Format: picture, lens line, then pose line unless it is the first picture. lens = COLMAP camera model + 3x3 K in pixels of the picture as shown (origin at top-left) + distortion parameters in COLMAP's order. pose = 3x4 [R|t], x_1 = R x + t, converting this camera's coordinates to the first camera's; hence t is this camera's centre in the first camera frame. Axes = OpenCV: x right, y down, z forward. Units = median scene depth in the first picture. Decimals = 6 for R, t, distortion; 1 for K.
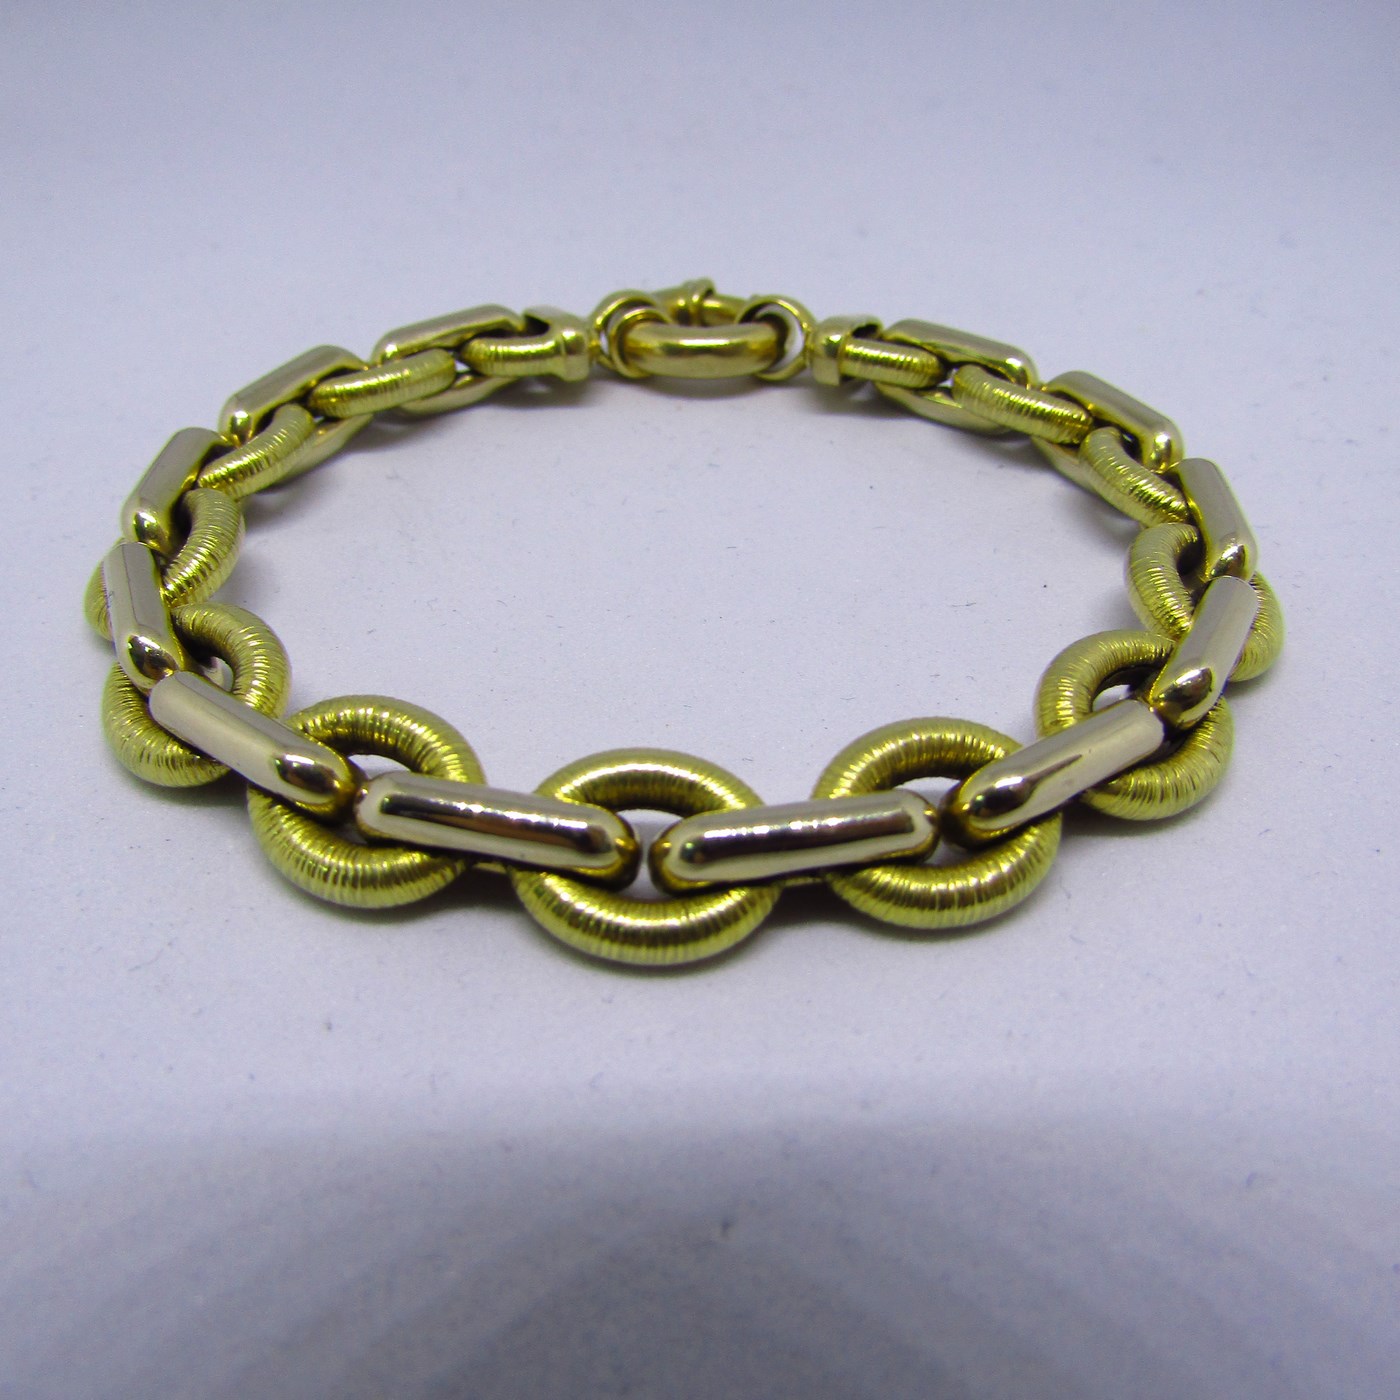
lens RADIAL K [[1292.1, 0, 700.0], [0, 1292.1, 700.0], [0, 0, 1]] dist [0.013153, 0.001294]
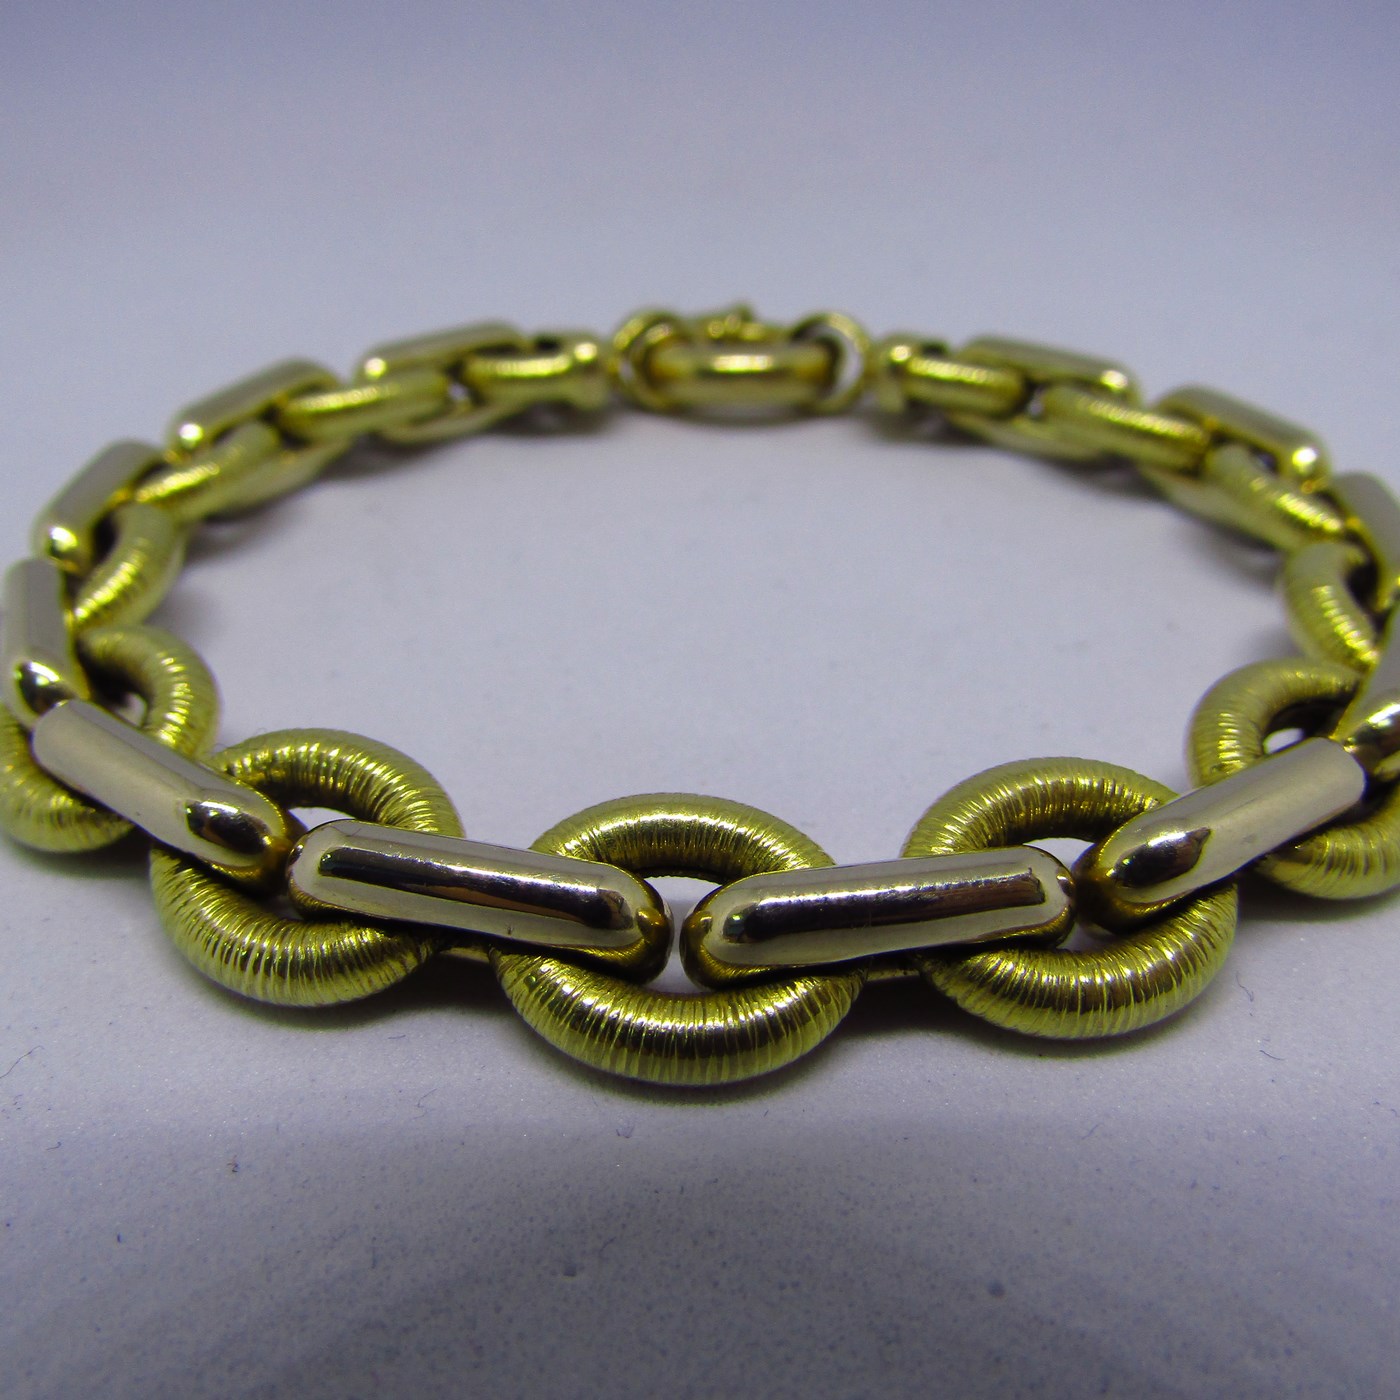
lens RADIAL K [[1373.9, 0, 700.0], [0, 1373.9, 700.0], [0, 0, 1]] dist [-0.007146, 0.010934]
pose [[0.999822, -0.000437, -0.018844, -0.013394], [-0.001676, 0.993712, -0.111954, 0.069300], [0.018774, 0.111965, 0.993535, 0.194413]]
